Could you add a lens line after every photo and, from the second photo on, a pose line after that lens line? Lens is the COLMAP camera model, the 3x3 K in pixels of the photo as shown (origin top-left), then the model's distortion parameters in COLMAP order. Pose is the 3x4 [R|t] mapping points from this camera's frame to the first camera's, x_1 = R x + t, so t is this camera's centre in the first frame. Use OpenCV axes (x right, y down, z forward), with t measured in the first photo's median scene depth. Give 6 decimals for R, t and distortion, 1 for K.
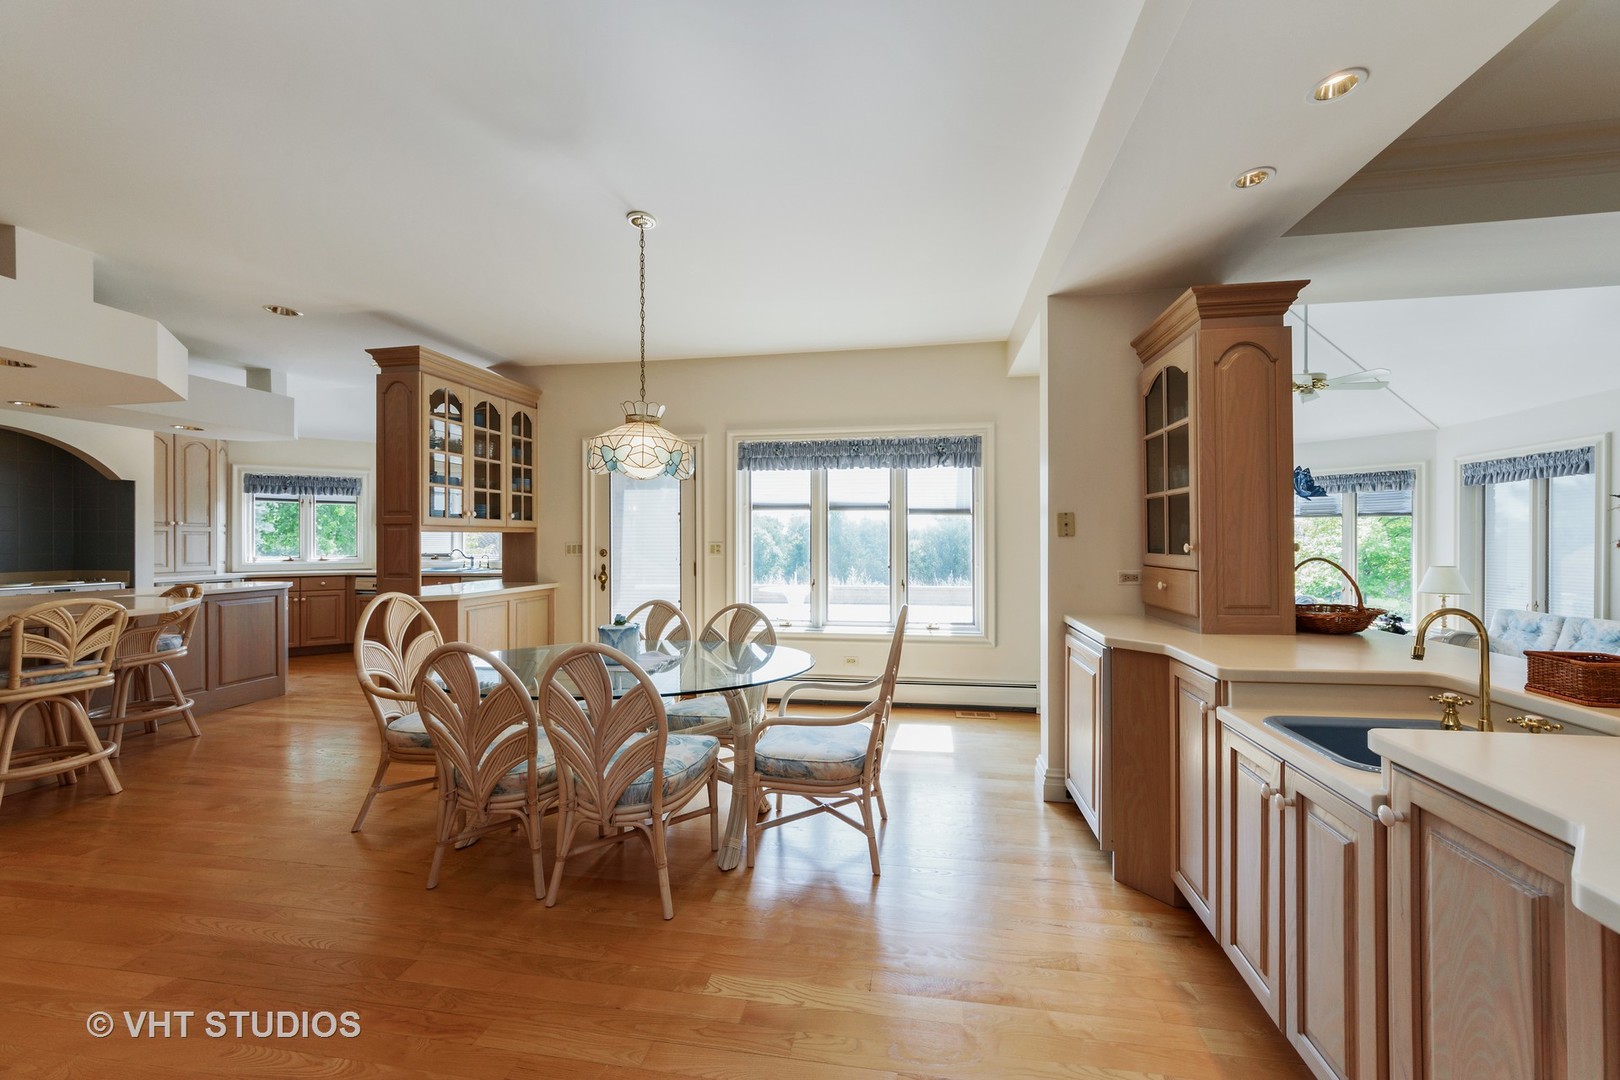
lens RADIAL K [[591.9, 0, 829.3], [0, 591.9, 542.7], [0, 0, 1]] dist [0.000827, -0.000067]
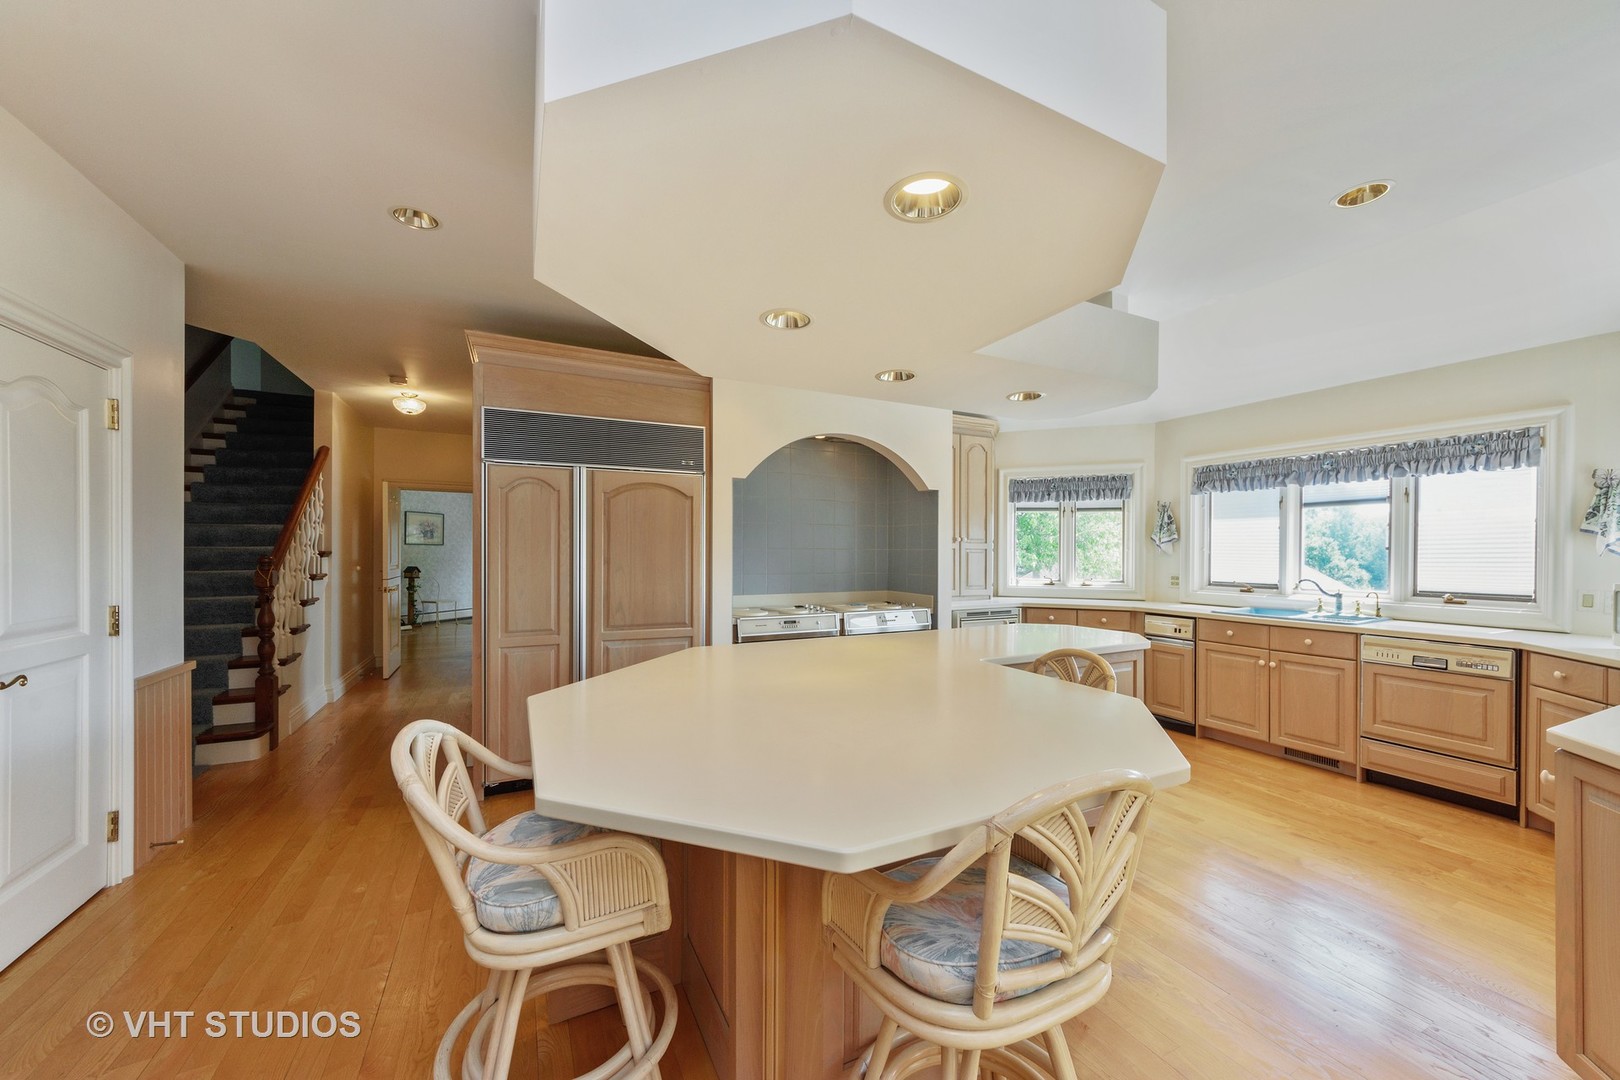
lens RADIAL K [[591.9, 0, 829.3], [0, 591.9, 542.7], [0, 0, 1]] dist [0.000827, -0.000067]
pose [[0.601973, -0.004382, -0.798504, -0.453078], [-0.008316, 0.999896, -0.011756, -0.014245], [0.798473, 0.013717, 0.601874, 0.279494]]
